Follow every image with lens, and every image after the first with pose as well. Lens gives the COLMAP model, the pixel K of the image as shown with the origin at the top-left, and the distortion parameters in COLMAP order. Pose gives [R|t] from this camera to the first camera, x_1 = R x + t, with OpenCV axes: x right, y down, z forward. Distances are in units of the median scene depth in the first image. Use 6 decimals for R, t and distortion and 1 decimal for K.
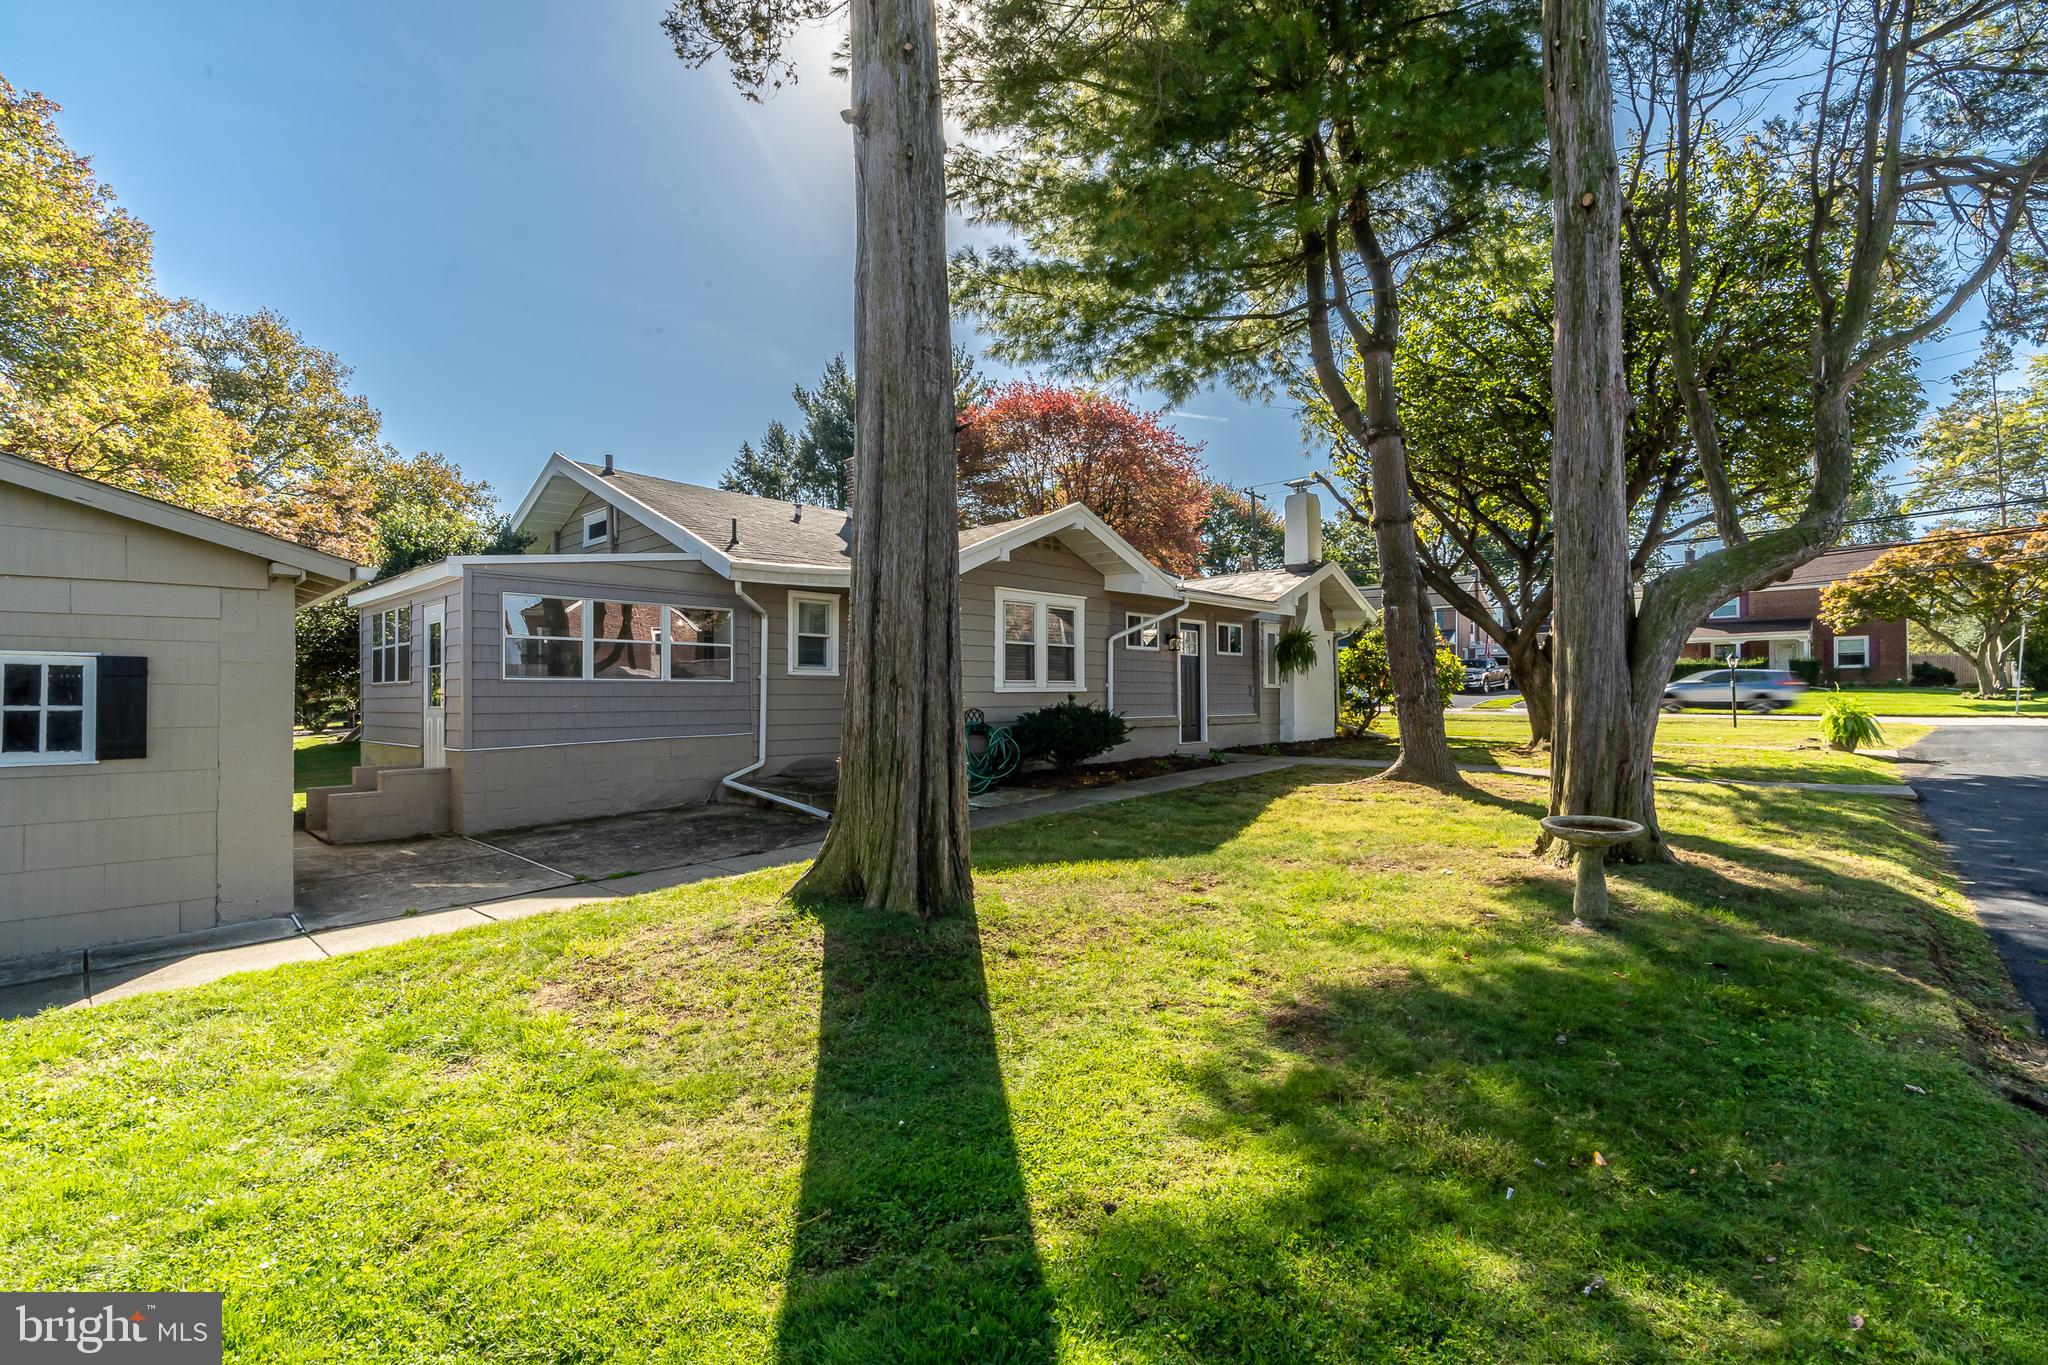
lens RADIAL K [[941.0, 0, 1025.5], [0, 941.0, 693.6], [0, 0, 1]] dist [-0.001209, -0.000163]
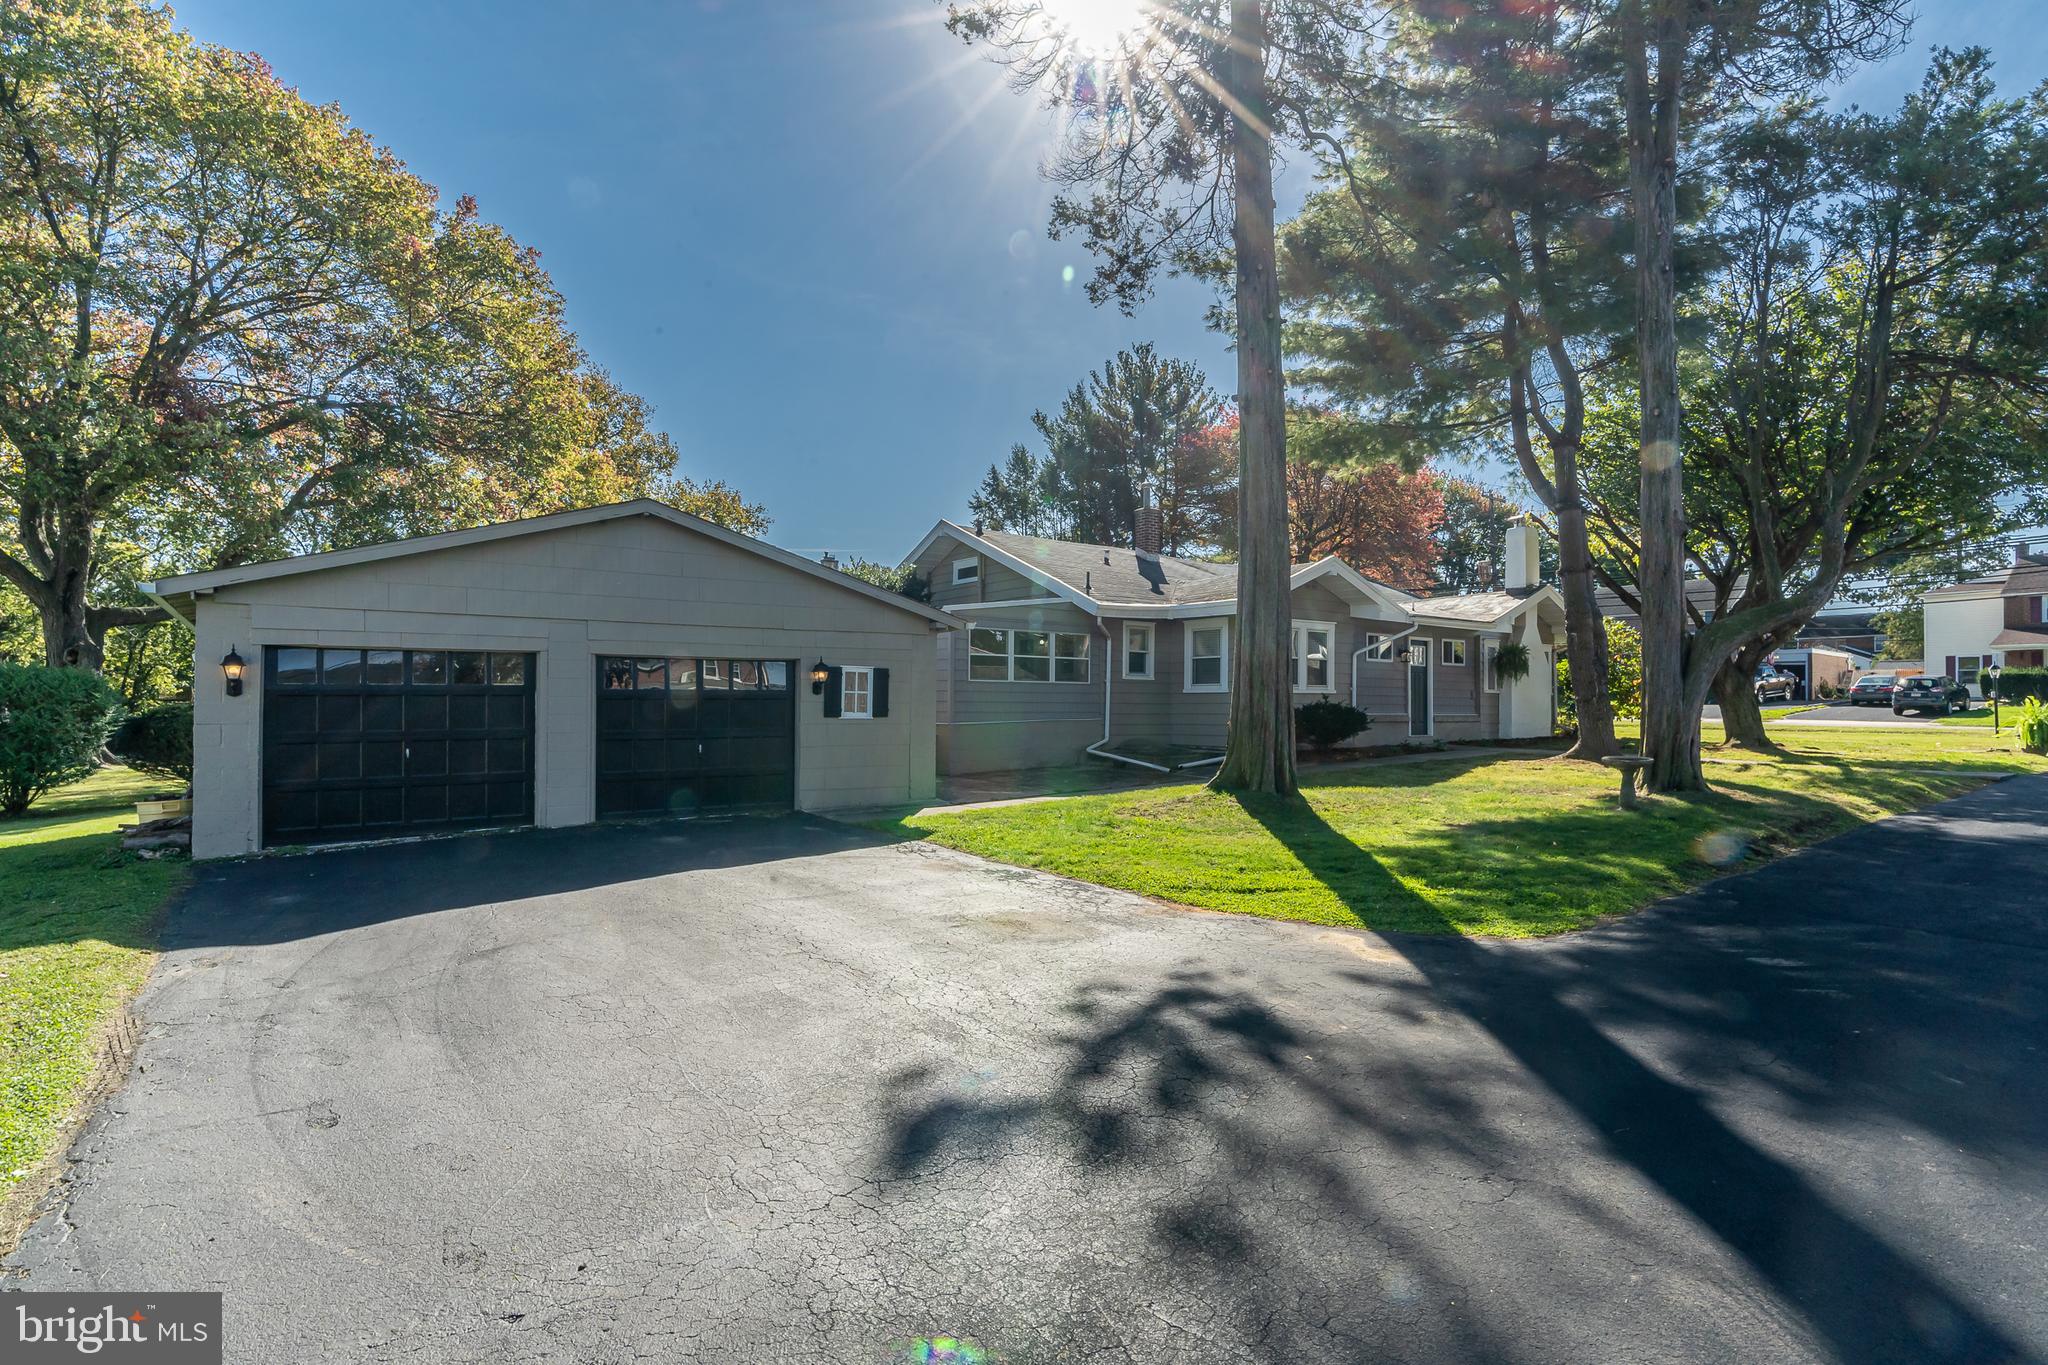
lens RADIAL K [[1029.6, 0, 1020.7], [0, 1029.6, 692.7], [0, 0, 1]] dist [-0.002249, 0.001097]
pose [[0.979943, 0.010265, -0.199015, -0.083454], [-0.011688, 0.999914, -0.005975, 0.010894], [0.198936, 0.008182, 0.979978, -0.522293]]
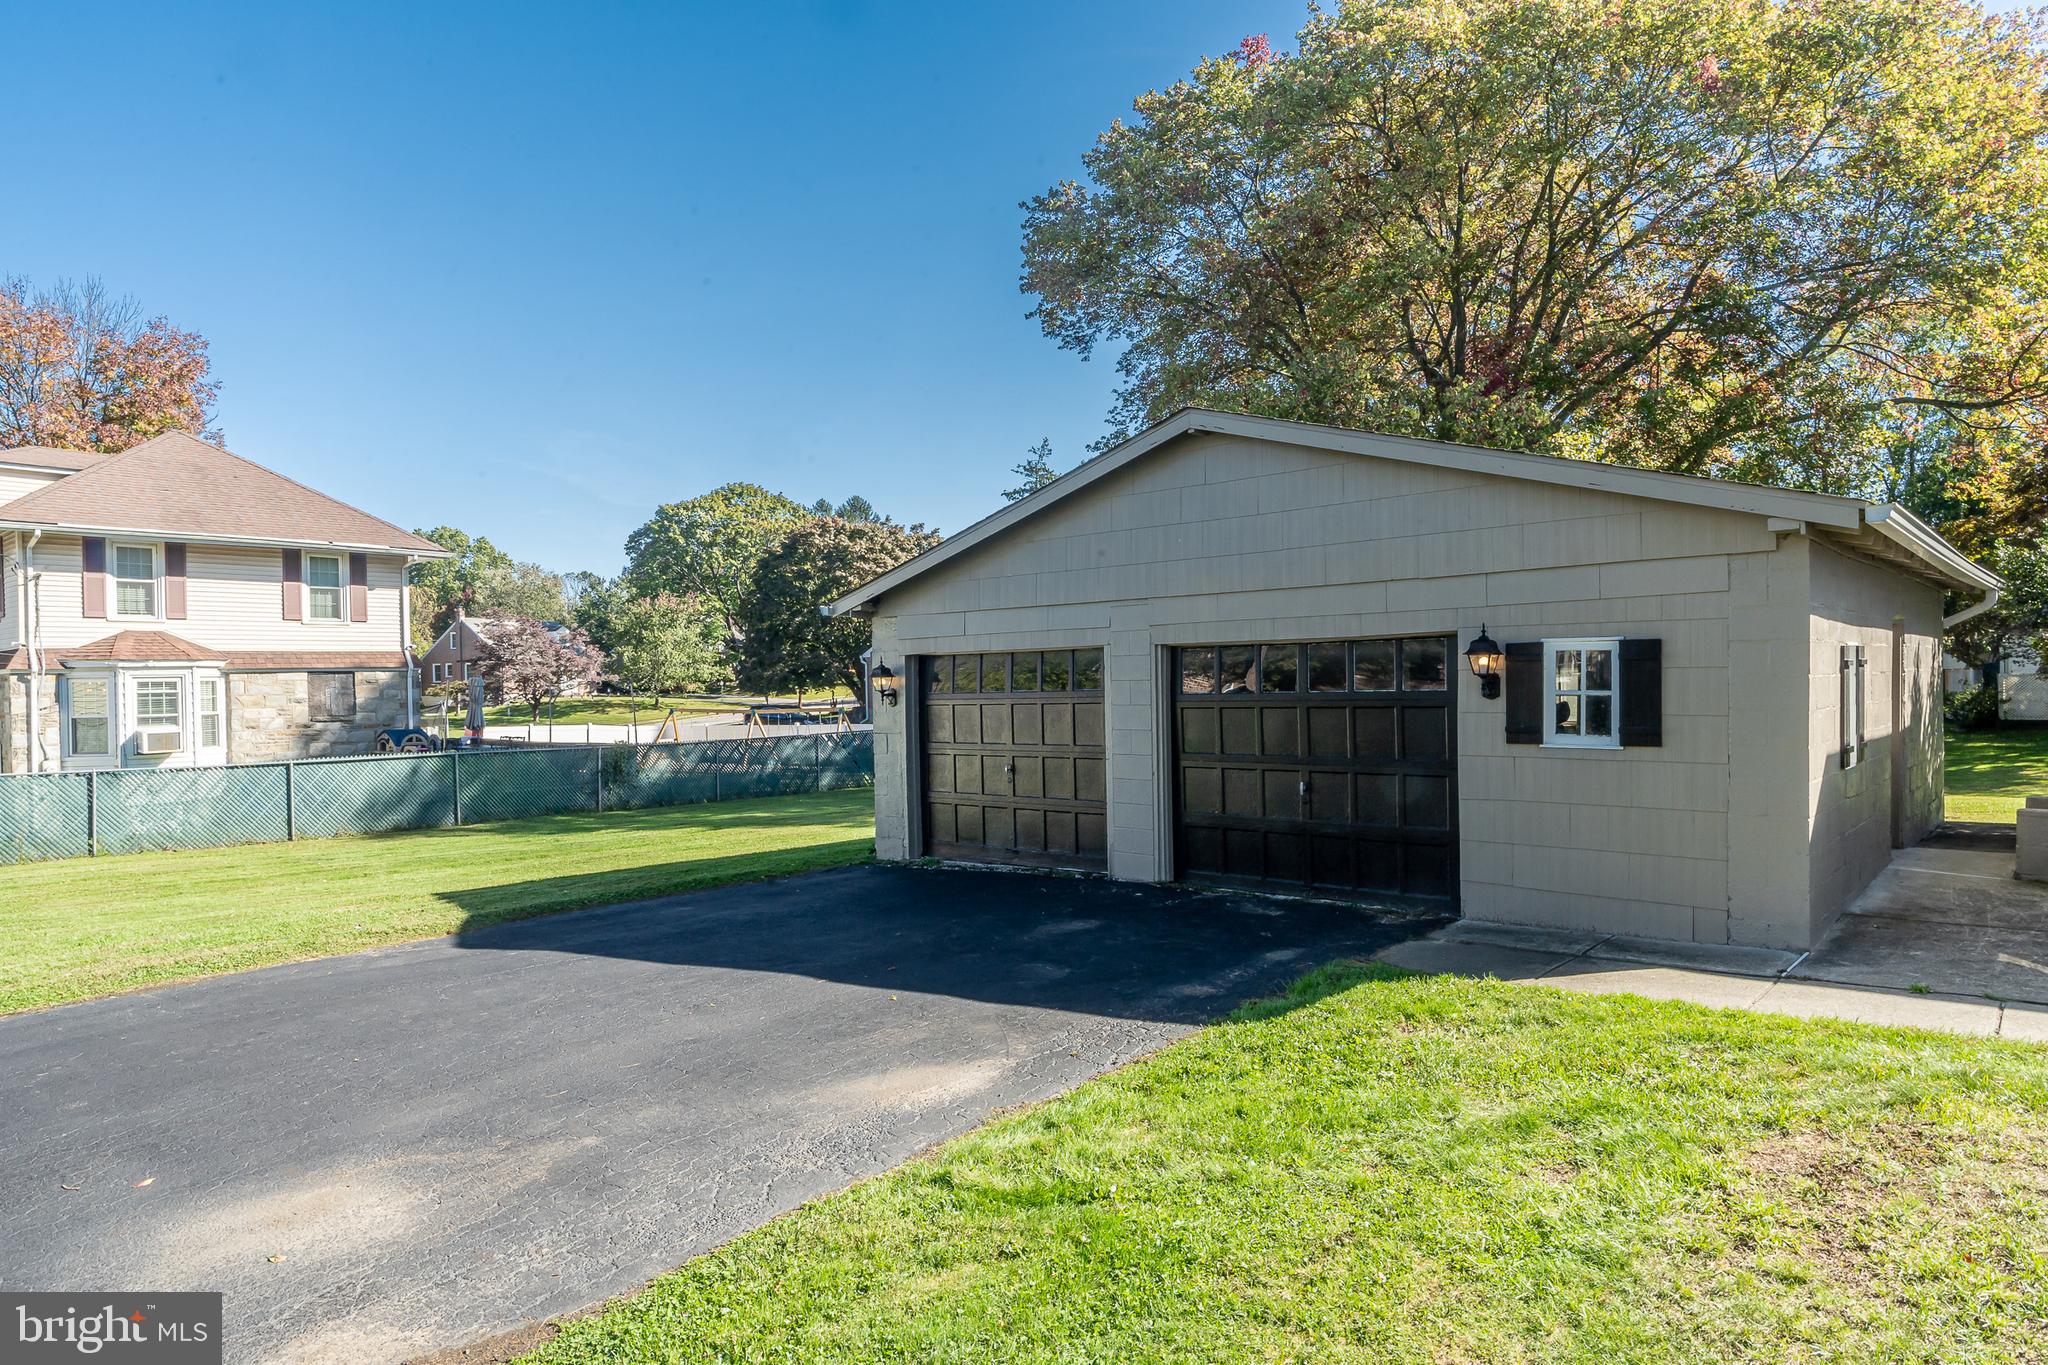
lens RADIAL K [[1218.0, 0, 1024.7], [0, 1218.0, 684.7], [0, 0, 1]] dist [0.000745, 0.000692]
pose [[0.003355, 0.010522, -0.999939, 0.109147], [0.019732, 0.999749, 0.010586, -0.007610], [0.999800, -0.019766, 0.003146, 0.145969]]
